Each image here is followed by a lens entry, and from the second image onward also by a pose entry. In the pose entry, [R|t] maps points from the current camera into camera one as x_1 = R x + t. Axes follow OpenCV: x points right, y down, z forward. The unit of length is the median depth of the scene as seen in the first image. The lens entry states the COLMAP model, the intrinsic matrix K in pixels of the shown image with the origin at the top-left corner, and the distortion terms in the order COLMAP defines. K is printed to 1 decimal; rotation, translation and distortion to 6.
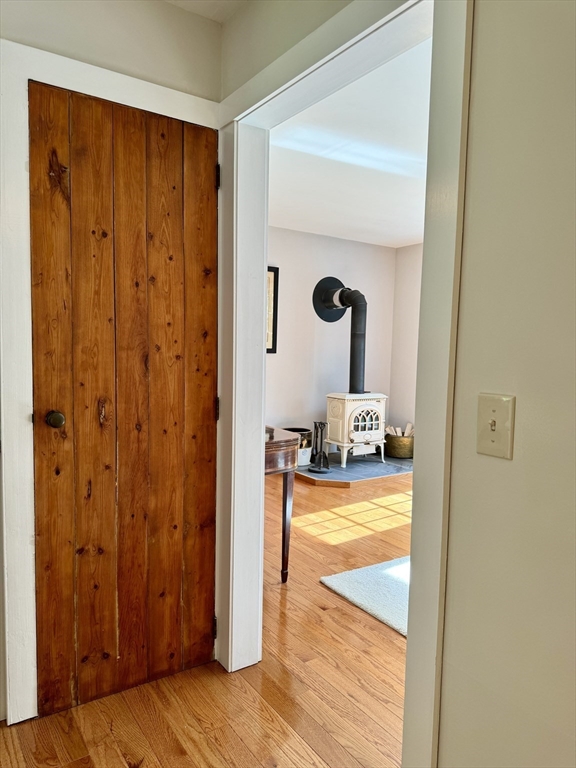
lens RADIAL K [[544.2, 0, 285.9], [0, 544.2, 382.4], [0, 0, 1]] dist [0.054128, -0.000948]
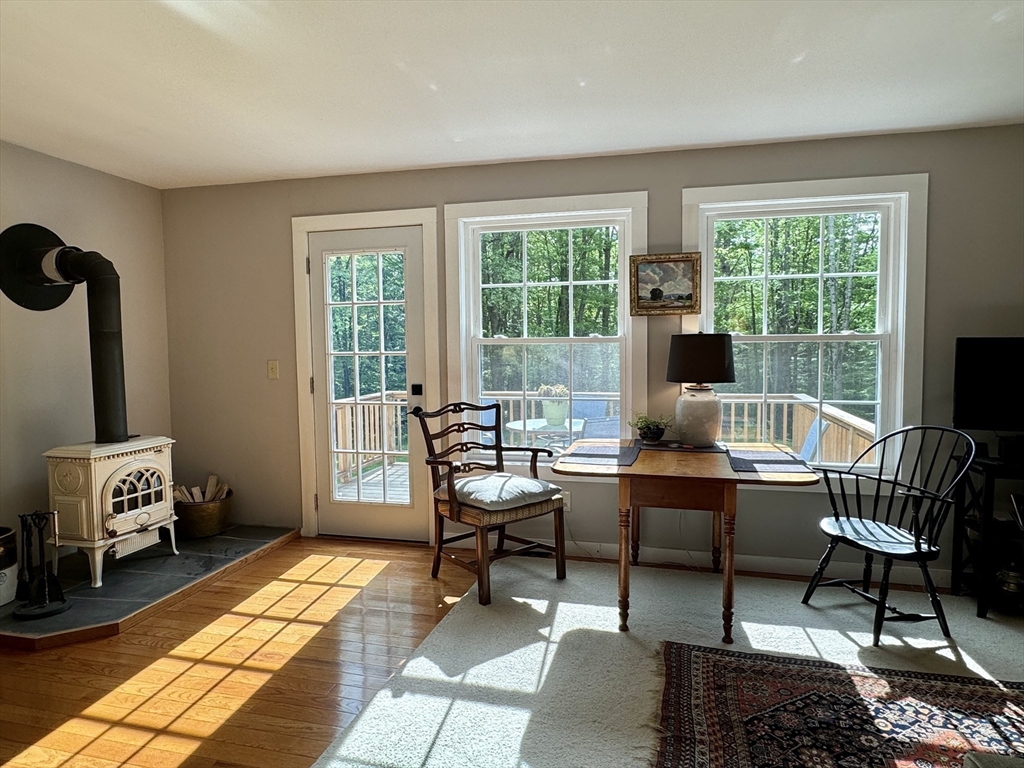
lens RADIAL K [[639.0, 0, 505.8], [0, 639.0, 387.7], [0, 0, 1]] dist [-0.004265, 0.008010]
pose [[0.753986, -0.076833, 0.652381, 0.015123], [0.075417, 0.996694, 0.030222, -0.024032], [-0.652547, 0.026414, 0.757288, 0.267031]]
